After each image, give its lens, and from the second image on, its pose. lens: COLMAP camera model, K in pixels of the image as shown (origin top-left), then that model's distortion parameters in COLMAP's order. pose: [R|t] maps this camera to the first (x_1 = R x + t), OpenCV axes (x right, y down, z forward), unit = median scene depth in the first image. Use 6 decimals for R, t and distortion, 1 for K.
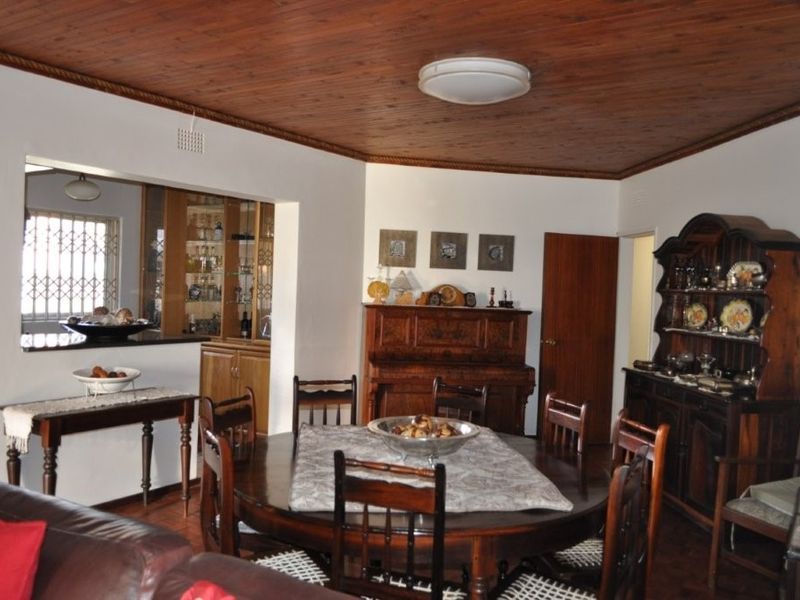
lens RADIAL K [[710.1, 0, 400.0], [0, 710.1, 300.0], [0, 0, 1]] dist [-0.002967, 0.011199]
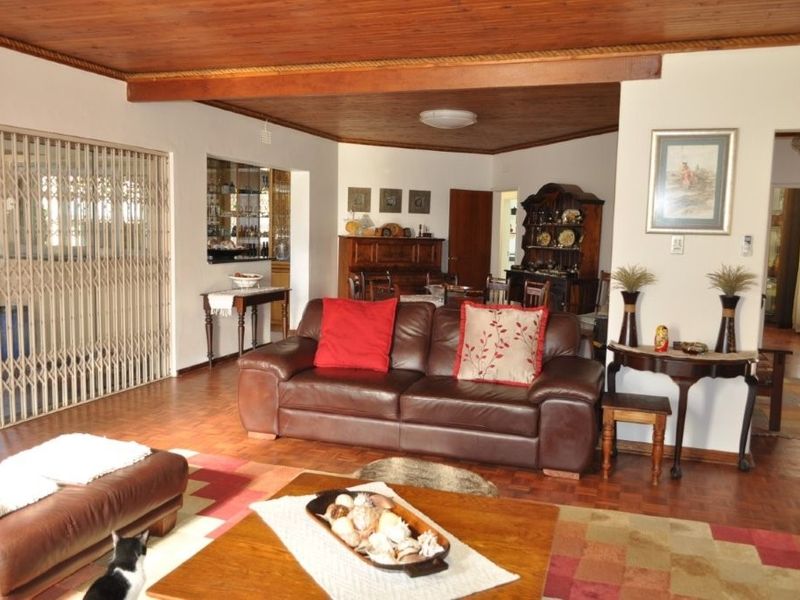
lens RADIAL K [[710.1, 0, 400.0], [0, 710.1, 300.0], [0, 0, 1]] dist [-0.002967, 0.011199]
pose [[0.967089, -0.039649, 0.251331, -0.324035], [0.017189, 0.995708, 0.090940, 0.005473], [-0.253858, -0.083627, 0.963620, -0.535928]]
